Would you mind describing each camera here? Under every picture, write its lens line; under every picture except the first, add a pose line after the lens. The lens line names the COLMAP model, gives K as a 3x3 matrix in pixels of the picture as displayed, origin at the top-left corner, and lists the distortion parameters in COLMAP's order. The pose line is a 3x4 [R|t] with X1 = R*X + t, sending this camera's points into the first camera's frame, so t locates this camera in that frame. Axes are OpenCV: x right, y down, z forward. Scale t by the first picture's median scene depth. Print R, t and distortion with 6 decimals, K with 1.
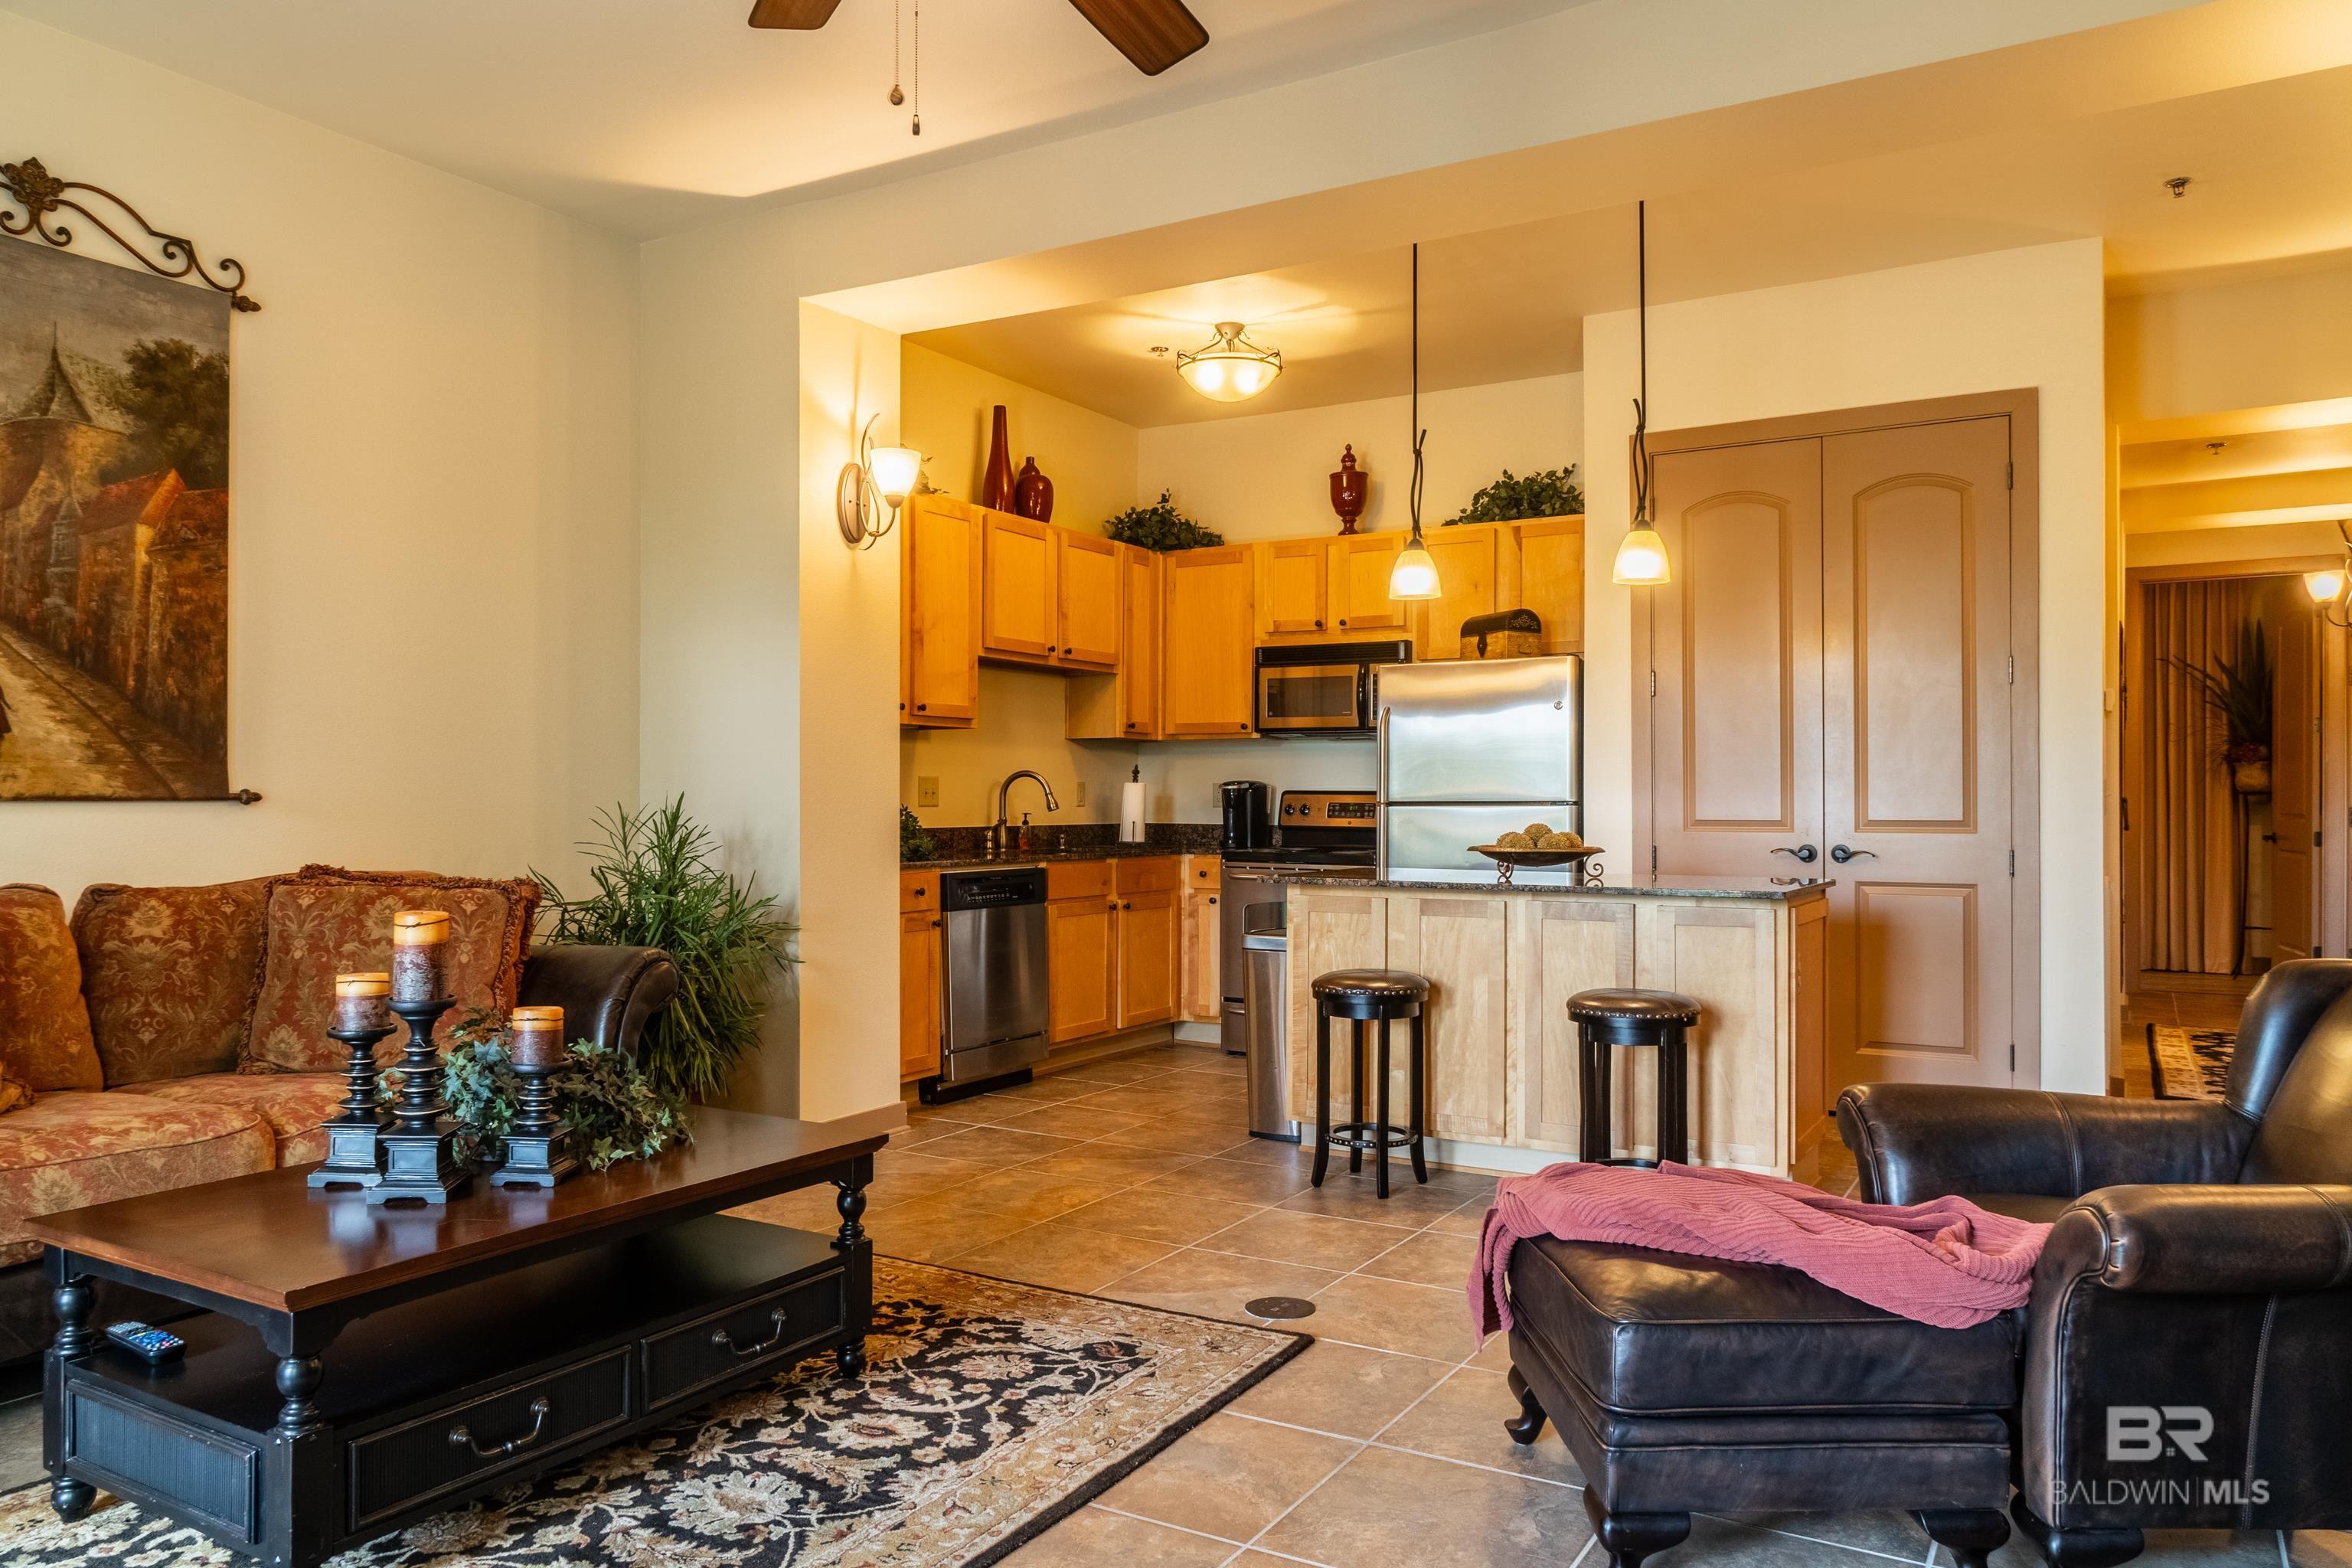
lens RADIAL K [[1618.5, 0, 1176.0], [0, 1618.5, 784.0], [0, 0, 1]] dist [-0.006349, -0.000180]
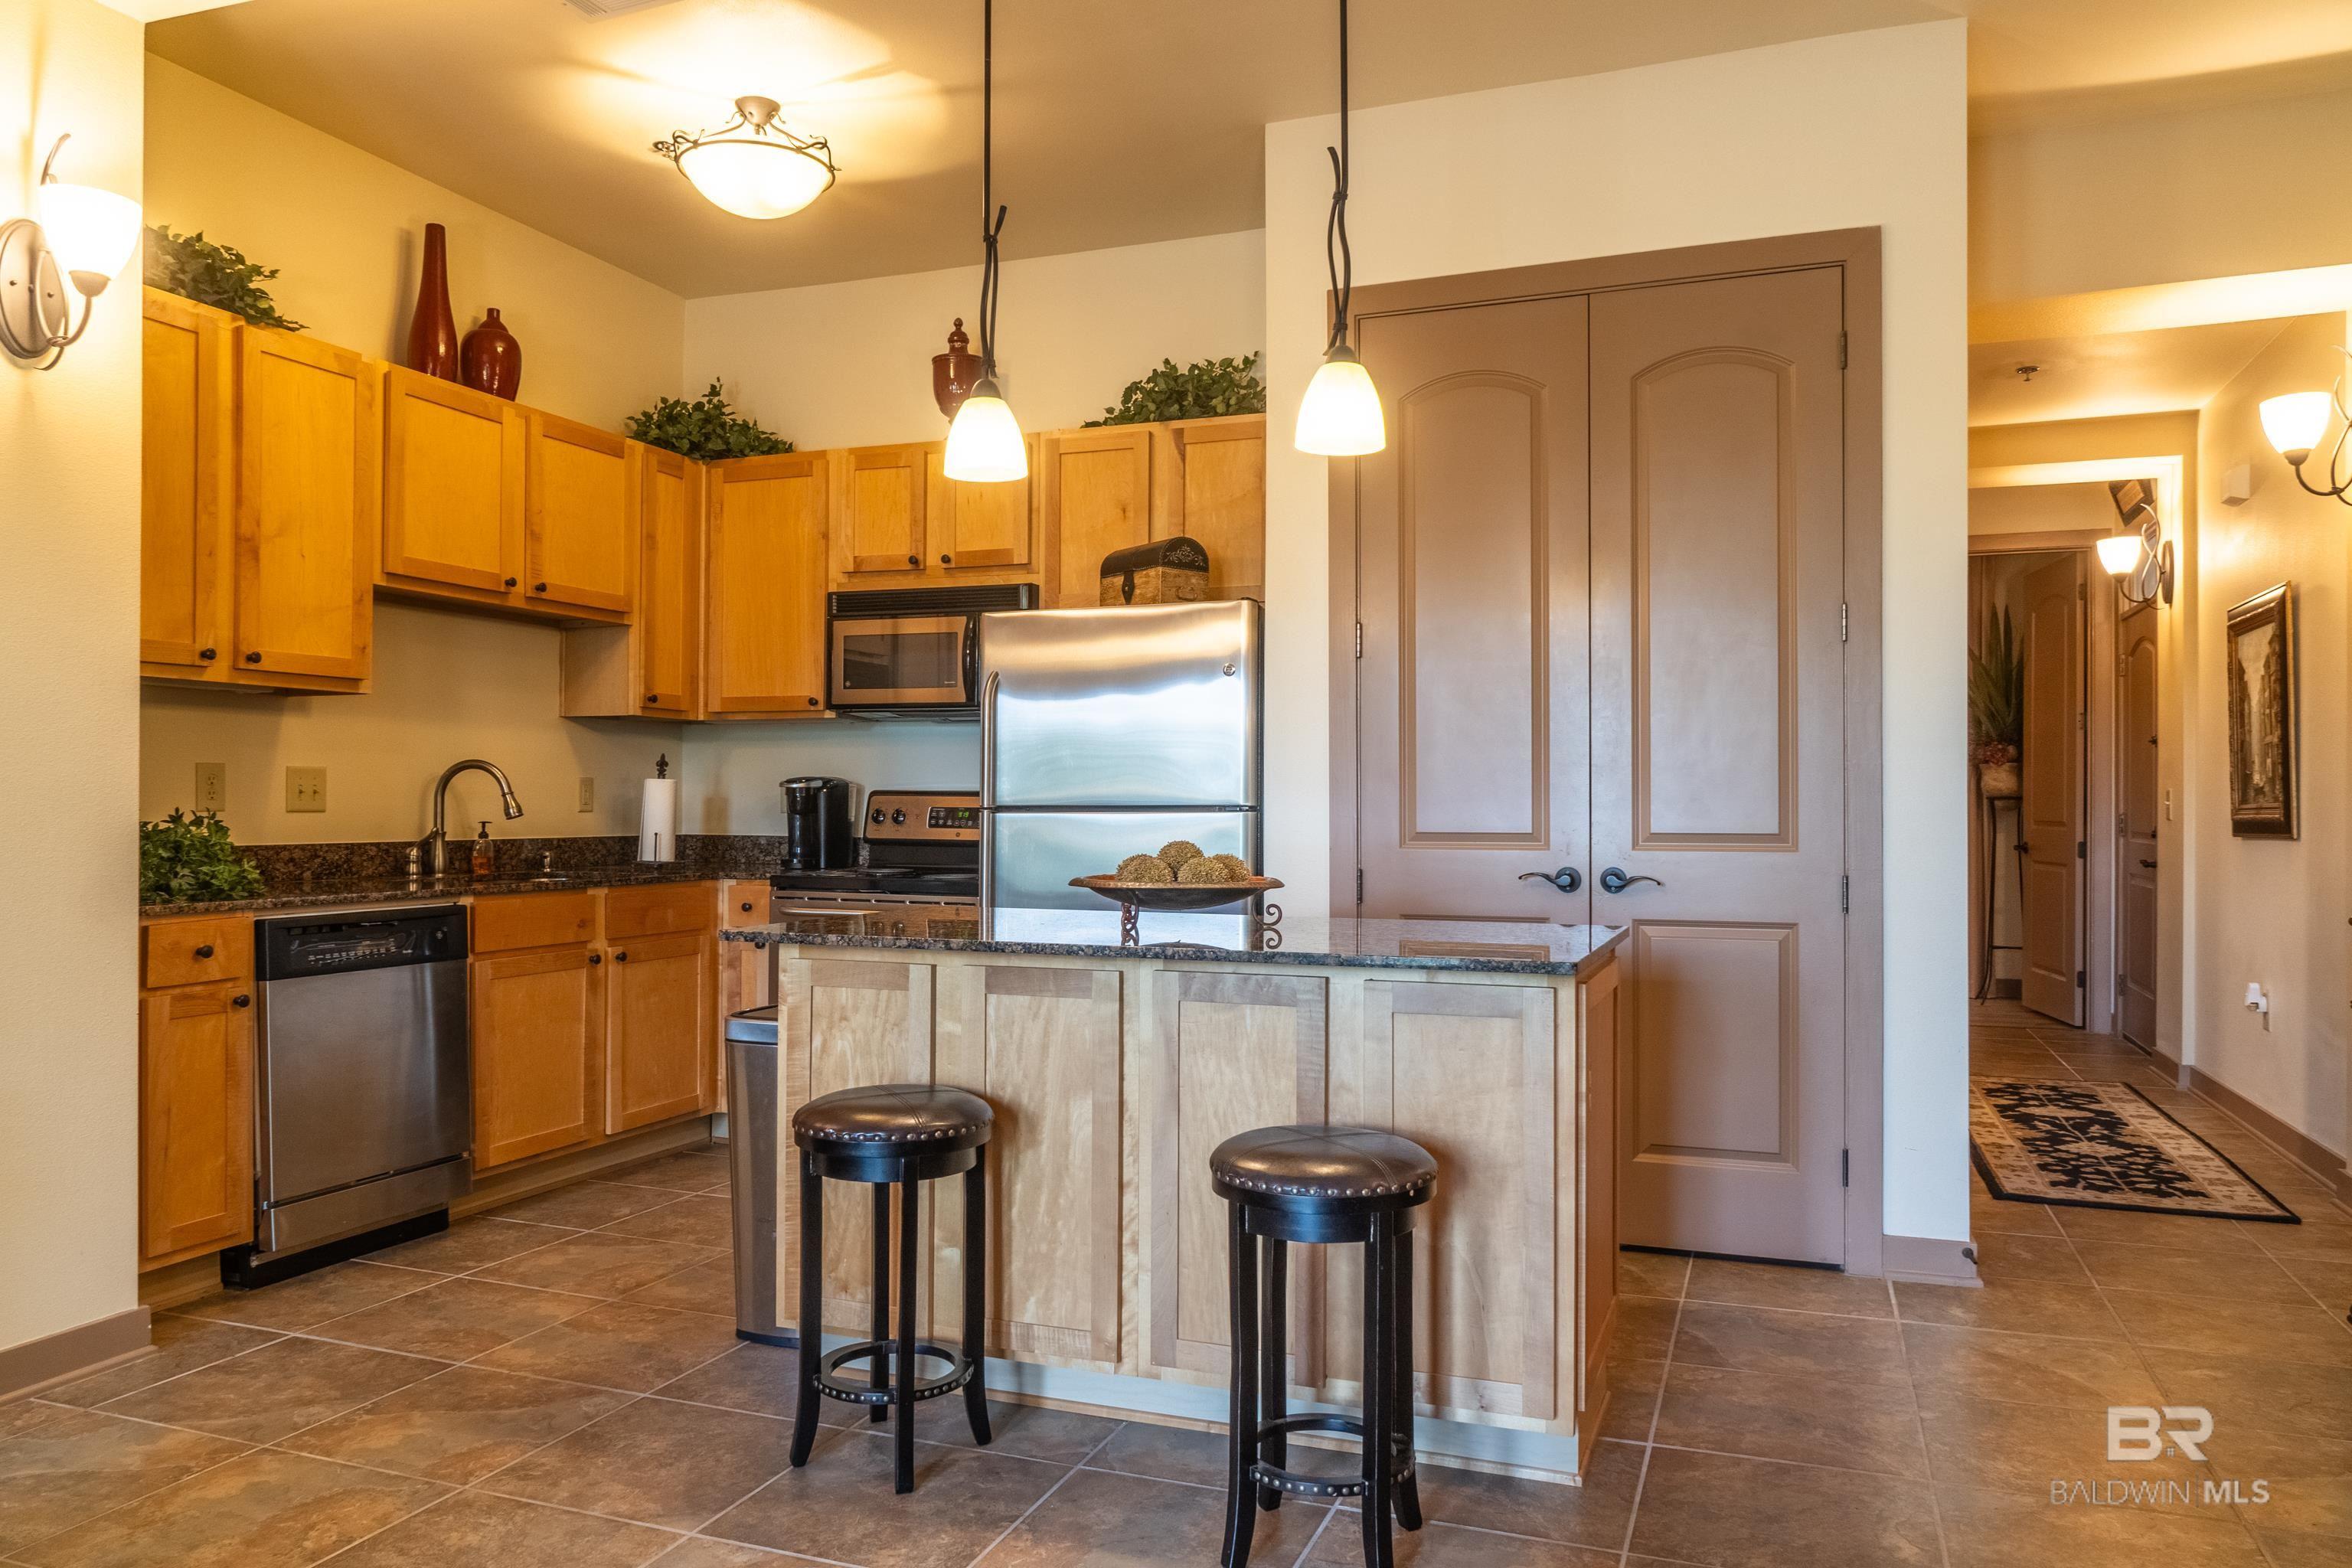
lens RADIAL K [[1641.3, 0, 1174.4], [0, 1641.3, 794.1], [0, 0, 1]] dist [-0.010900, -0.001756]
pose [[0.984602, 0.002894, 0.174788, 0.096260], [-0.003550, 0.999988, 0.003445, 0.003554], [-0.174776, -0.004012, 0.984600, 0.327099]]
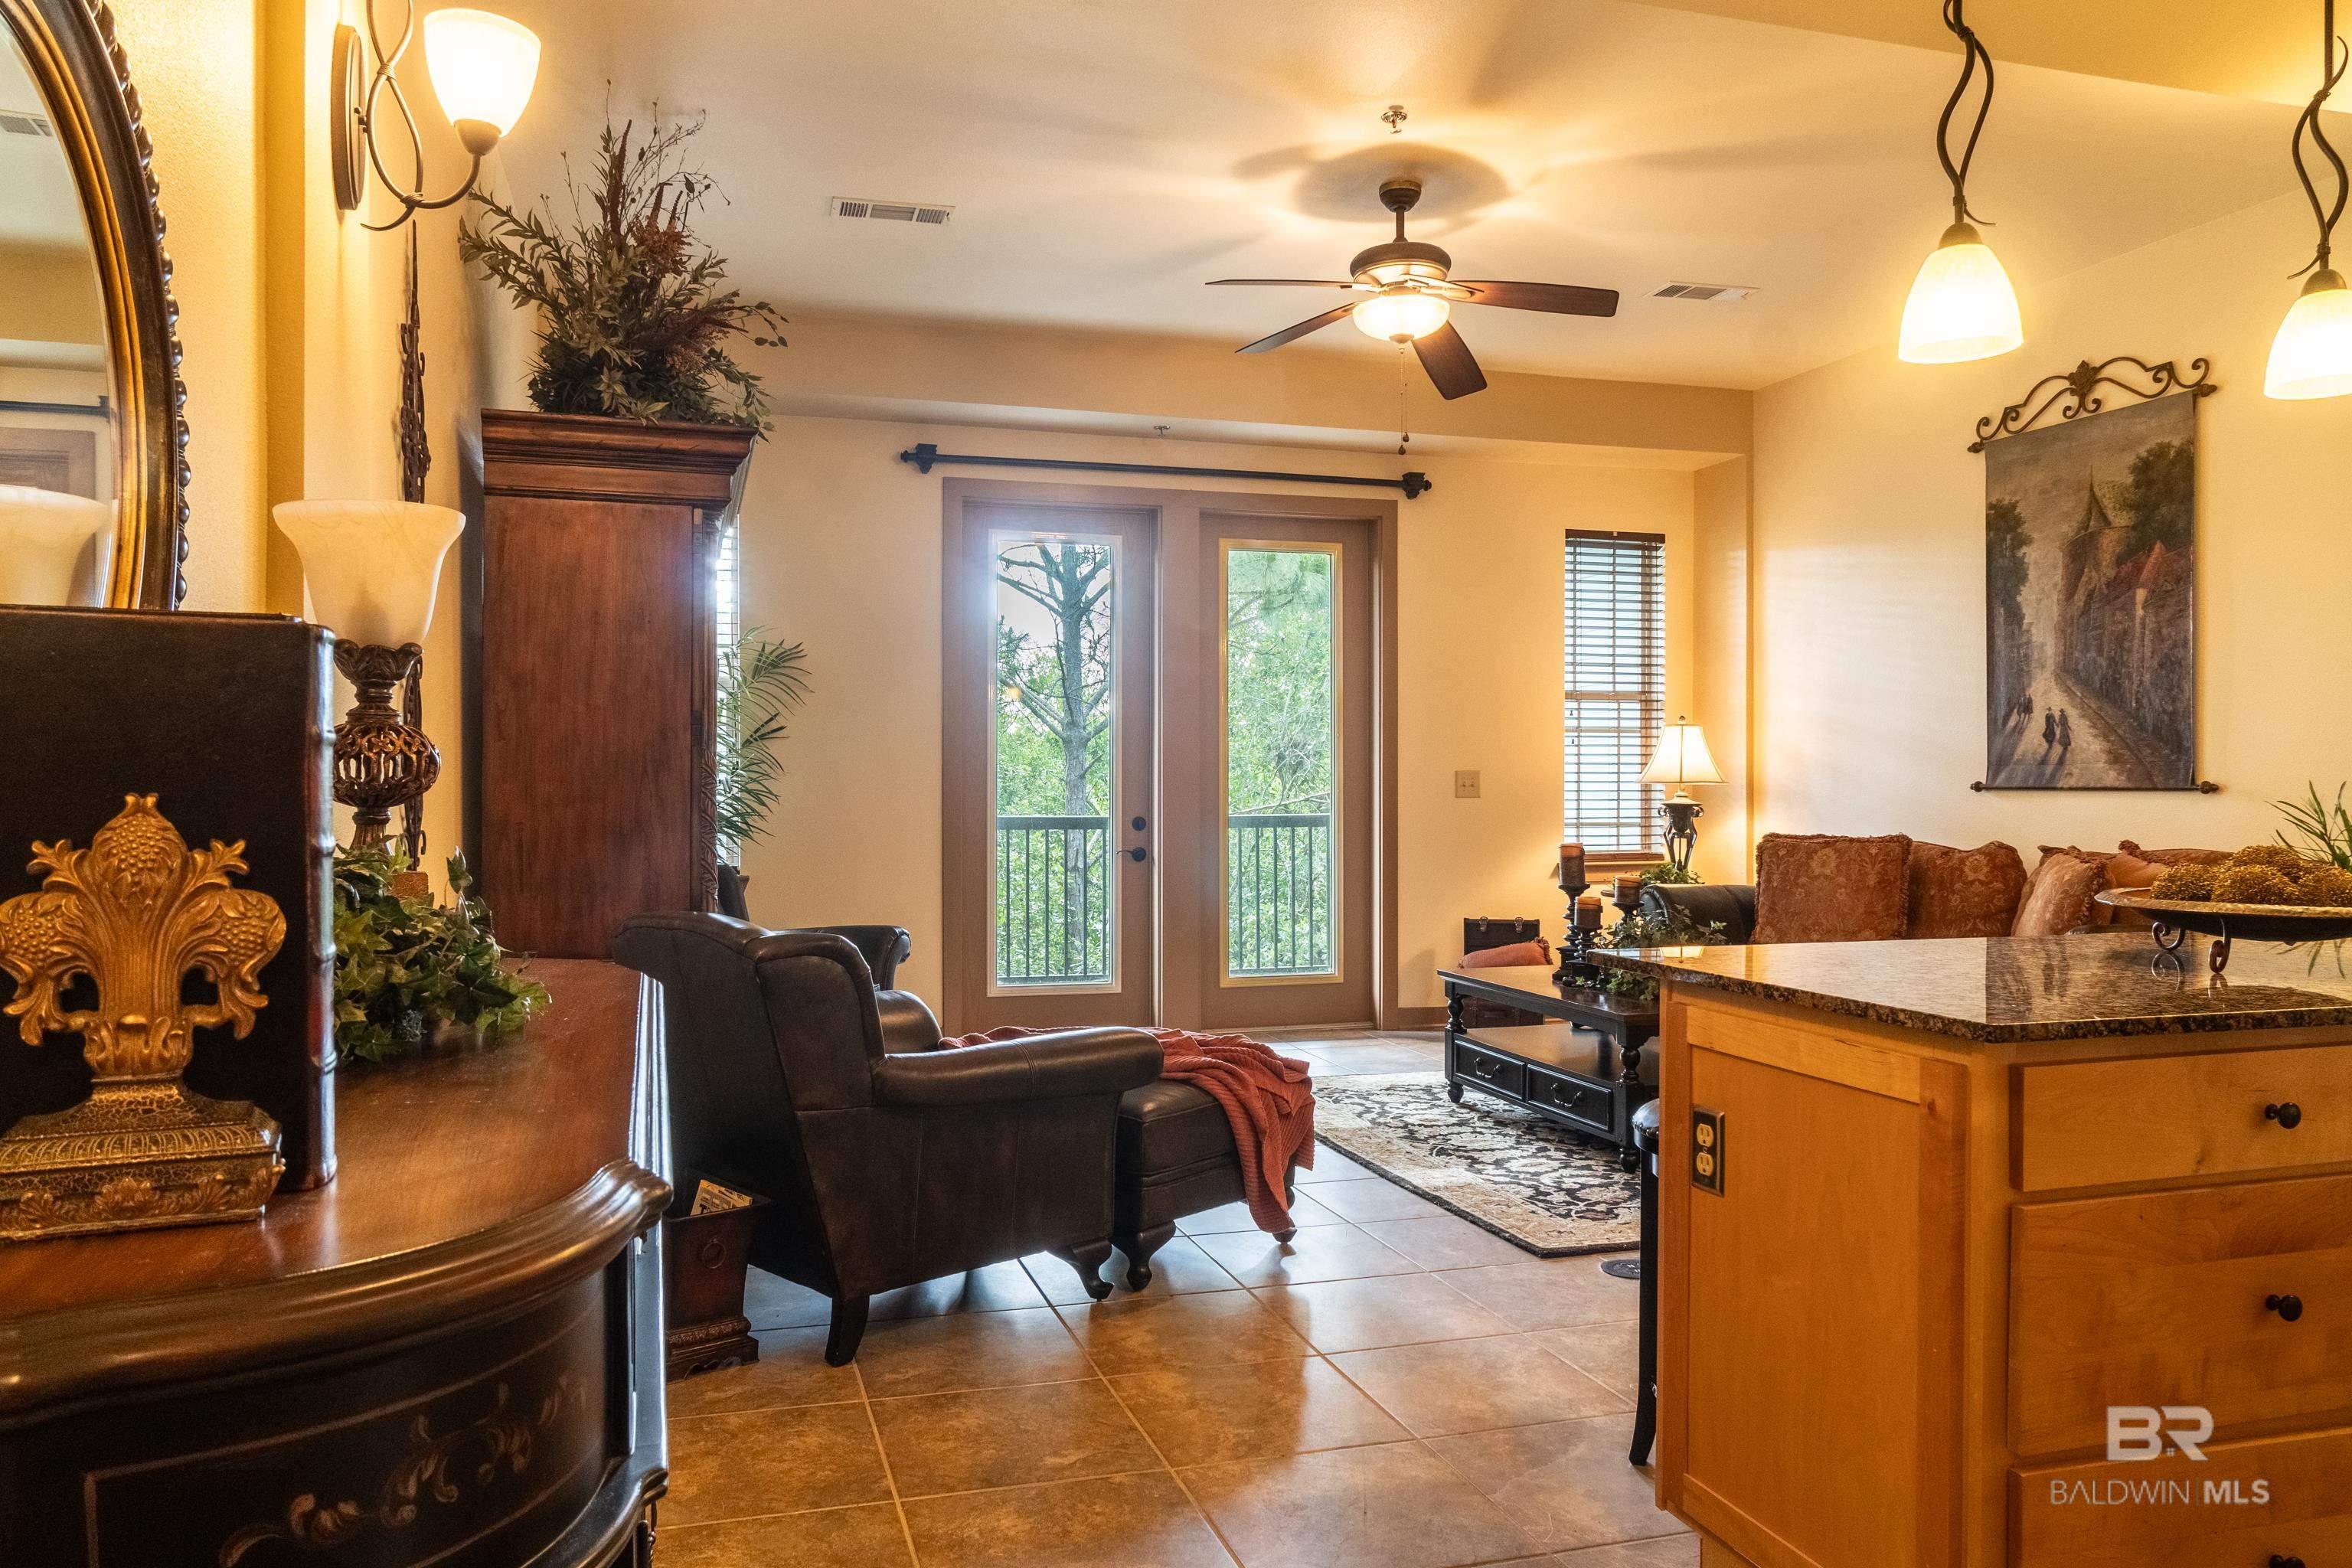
lens RADIAL K [[1641.3, 0, 1174.4], [0, 1641.3, 794.1], [0, 0, 1]] dist [-0.010900, -0.001756]
pose [[-0.670287, 0.000216, -0.742102, 0.671353], [0.005197, 0.999977, -0.004403, 0.011073], [0.742083, -0.006808, -0.670273, 0.947800]]
